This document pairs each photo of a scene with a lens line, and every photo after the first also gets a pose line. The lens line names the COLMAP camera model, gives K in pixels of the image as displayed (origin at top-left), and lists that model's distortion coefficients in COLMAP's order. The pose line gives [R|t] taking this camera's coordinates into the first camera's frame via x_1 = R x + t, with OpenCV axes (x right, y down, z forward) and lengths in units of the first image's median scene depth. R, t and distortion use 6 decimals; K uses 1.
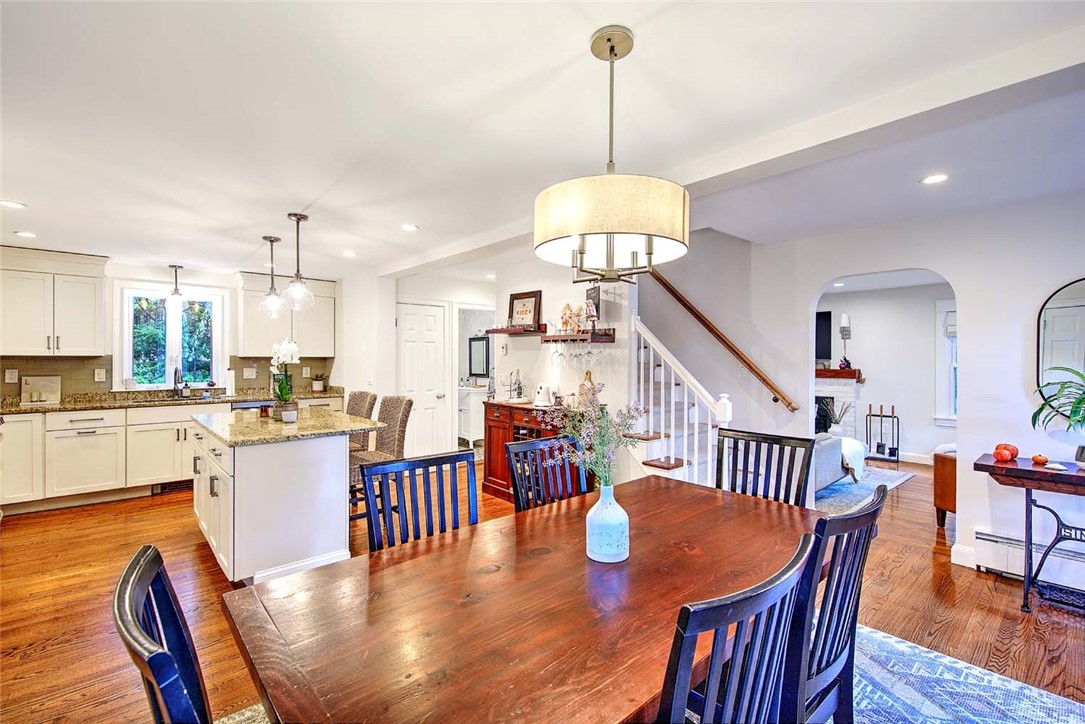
lens RADIAL K [[475.2, 0, 543.0], [0, 475.2, 358.6], [0, 0, 1]] dist [0.002147, -0.001132]
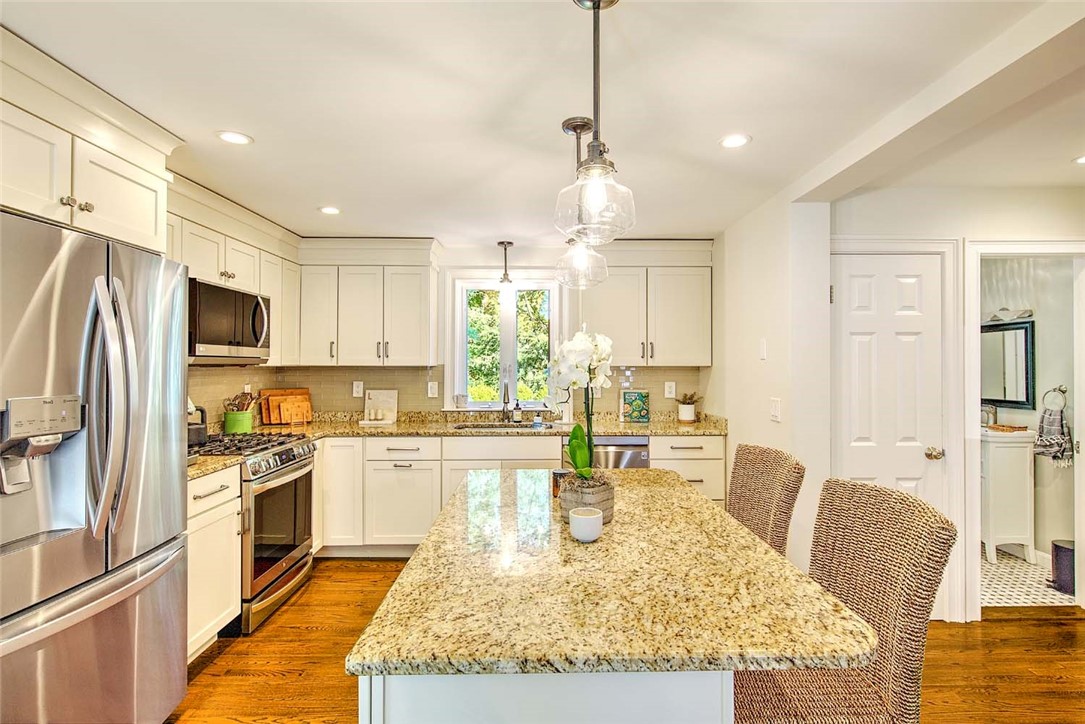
lens RADIAL K [[547.6, 0, 551.1], [0, 547.6, 358.2], [0, 0, 1]] dist [-0.001740, -0.000540]
pose [[0.755720, -0.010633, -0.654809, -0.169121], [0.001702, 0.999897, -0.014271, -0.004295], [0.654893, 0.009670, 0.755660, 0.417404]]
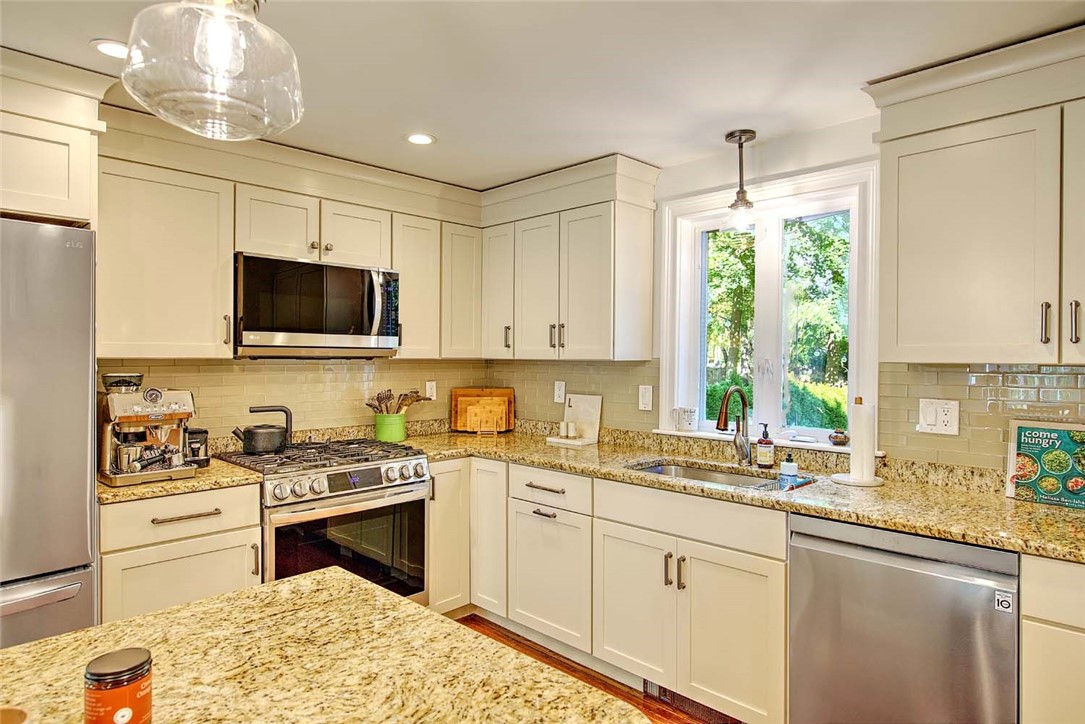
lens RADIAL K [[635.8, 0, 545.2], [0, 635.8, 359.2], [0, 0, 1]] dist [0.012587, -0.003412]
pose [[0.063680, 0.000755, -0.997970, -0.252830], [-0.004977, 0.999988, 0.000439, -0.005703], [0.997958, 0.004939, 0.063683, 0.820134]]
